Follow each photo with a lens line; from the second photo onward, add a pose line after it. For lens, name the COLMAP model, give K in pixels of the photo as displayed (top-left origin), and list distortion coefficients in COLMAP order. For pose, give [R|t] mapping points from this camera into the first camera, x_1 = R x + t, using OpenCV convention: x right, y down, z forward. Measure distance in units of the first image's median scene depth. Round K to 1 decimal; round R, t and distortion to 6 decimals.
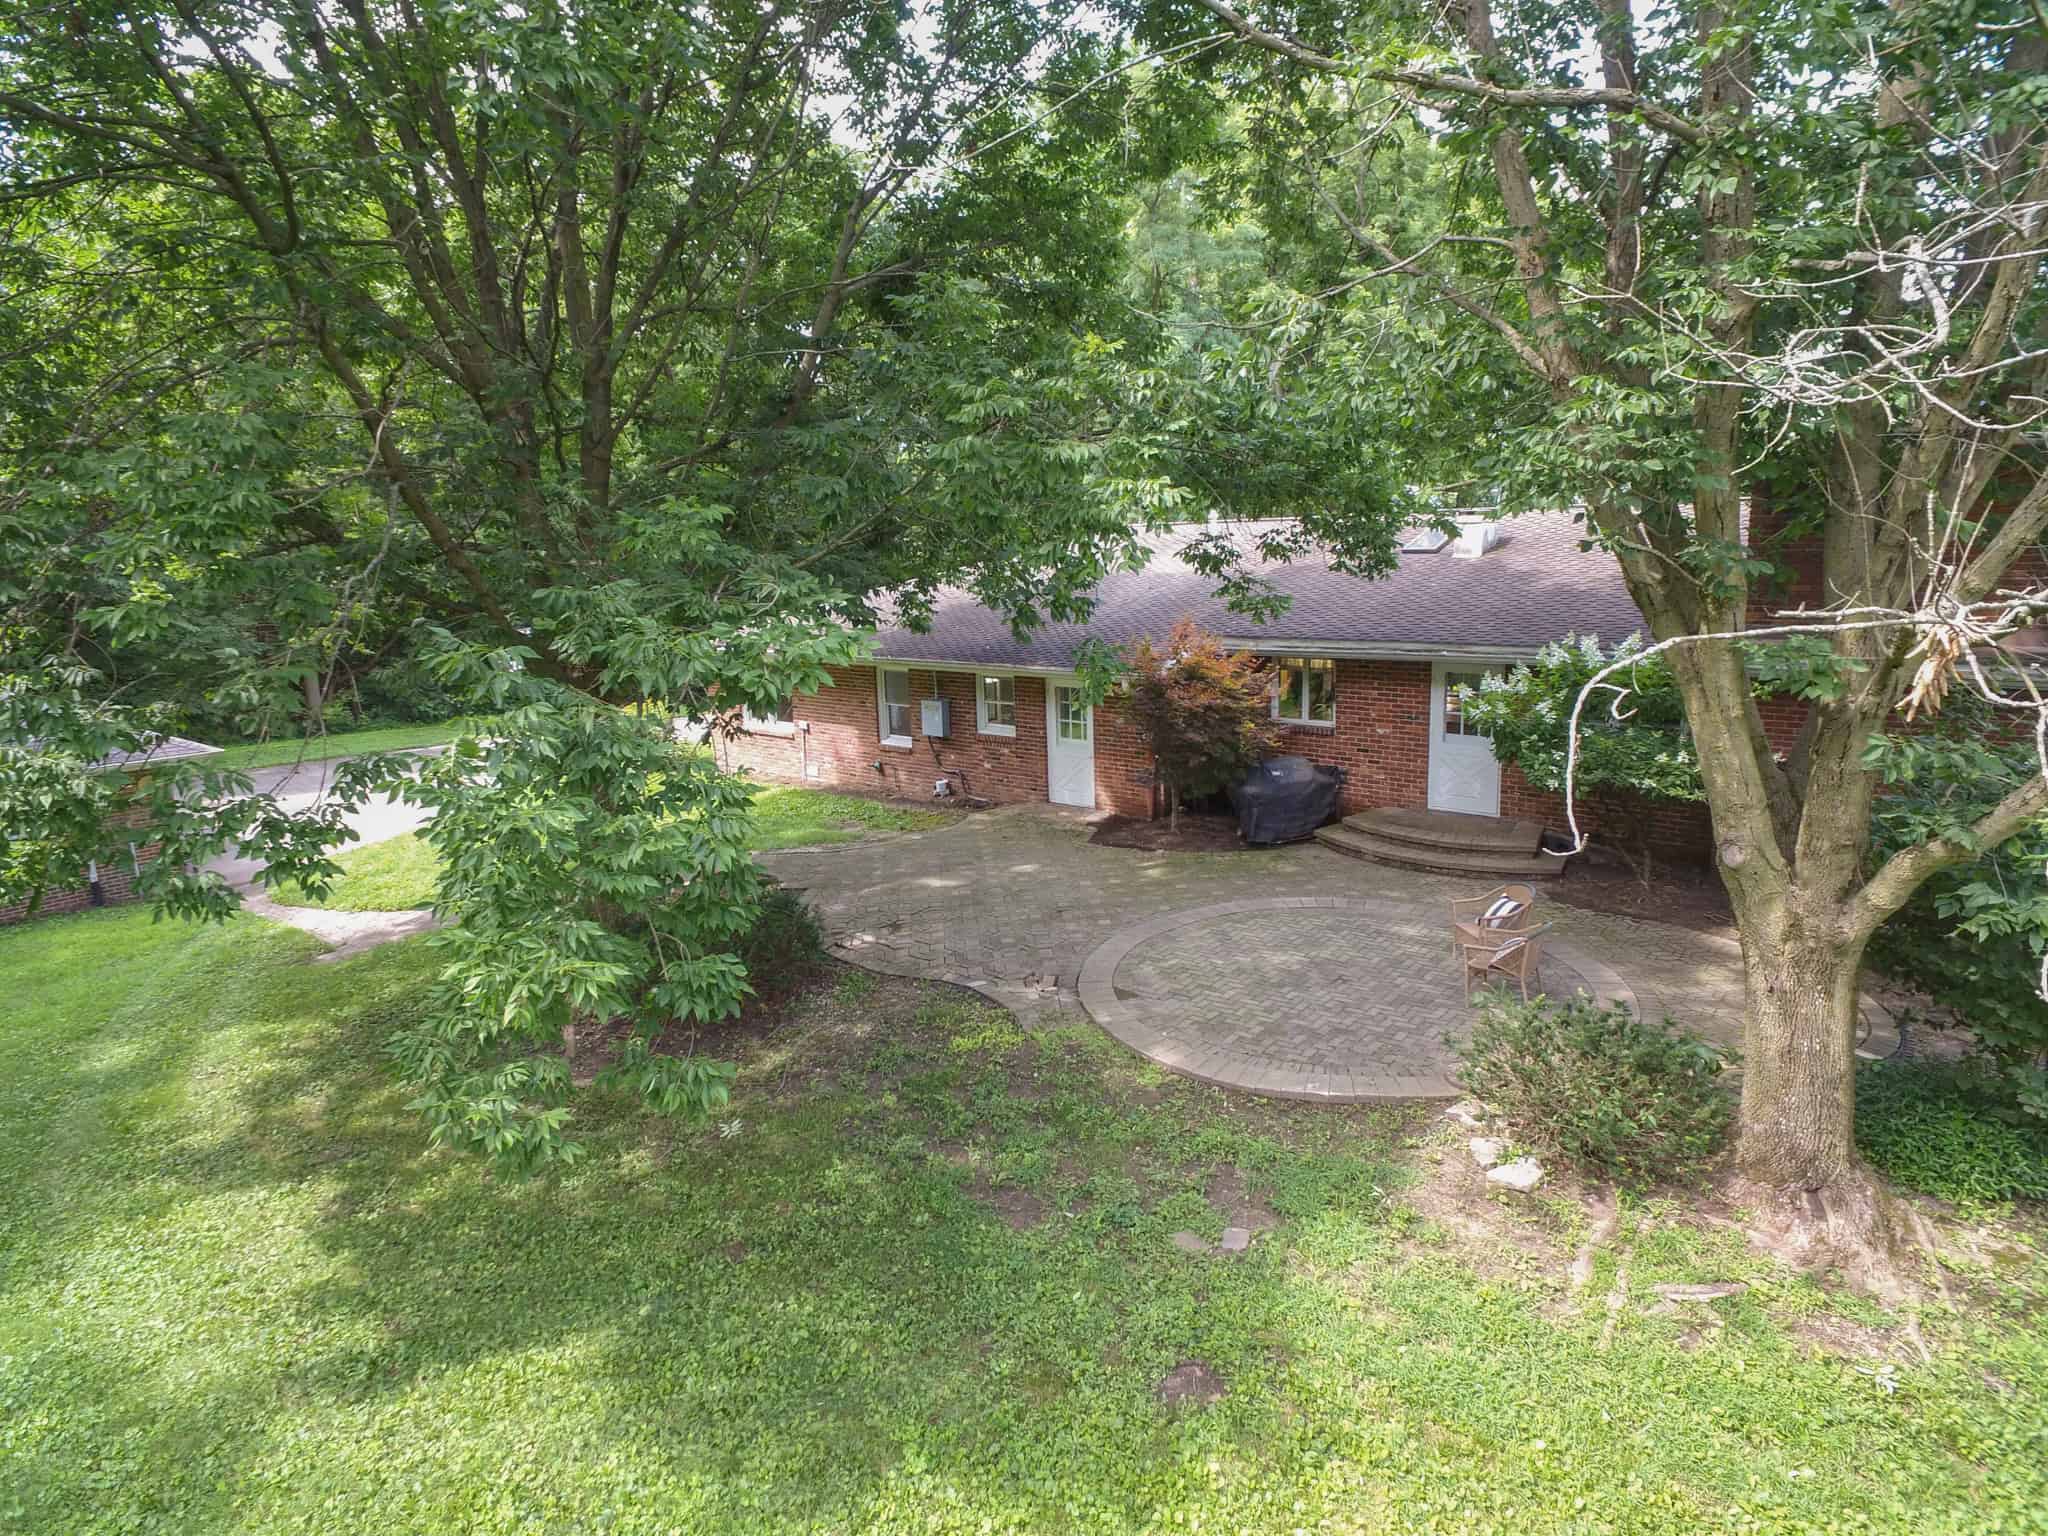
lens RADIAL K [[1192.2, 0, 1025.6], [0, 1192.2, 767.3], [0, 0, 1]] dist [-0.005152, 0.007910]
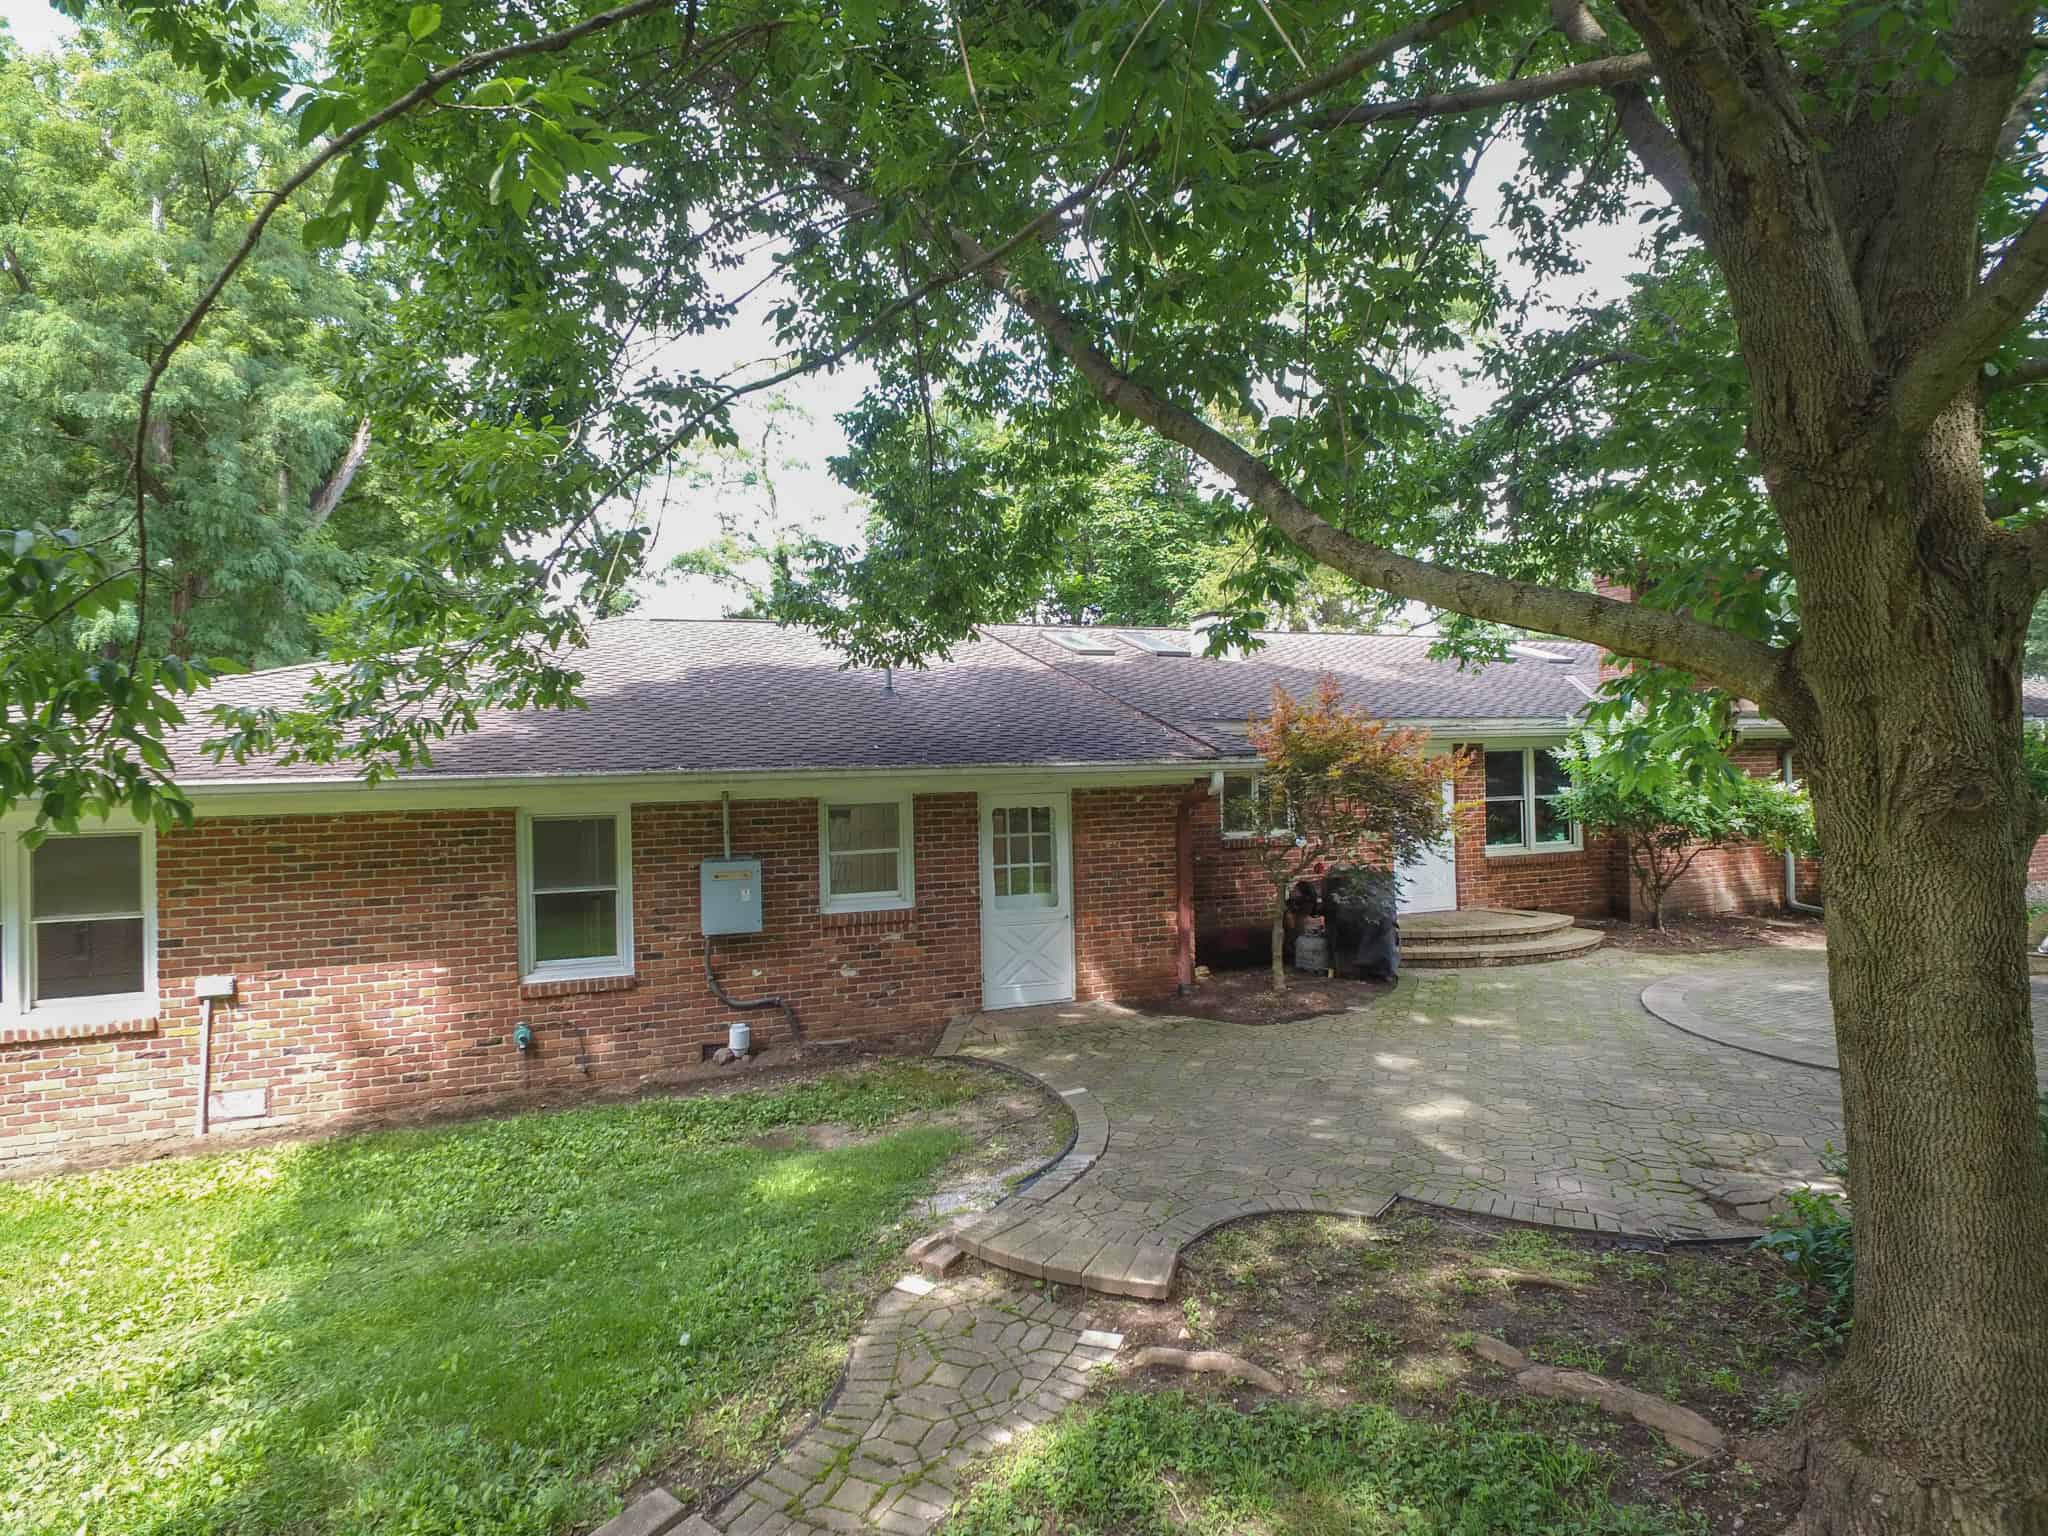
lens RADIAL K [[1192.2, 0, 1024.9], [0, 1192.2, 770.5], [0, 0, 1]] dist [-0.005152, 0.007910]
pose [[0.472660, 0.019969, 0.881018, -0.462476], [0.179867, 0.976511, -0.118631, -0.012732], [-0.862693, 0.214538, 0.457967, 0.671941]]
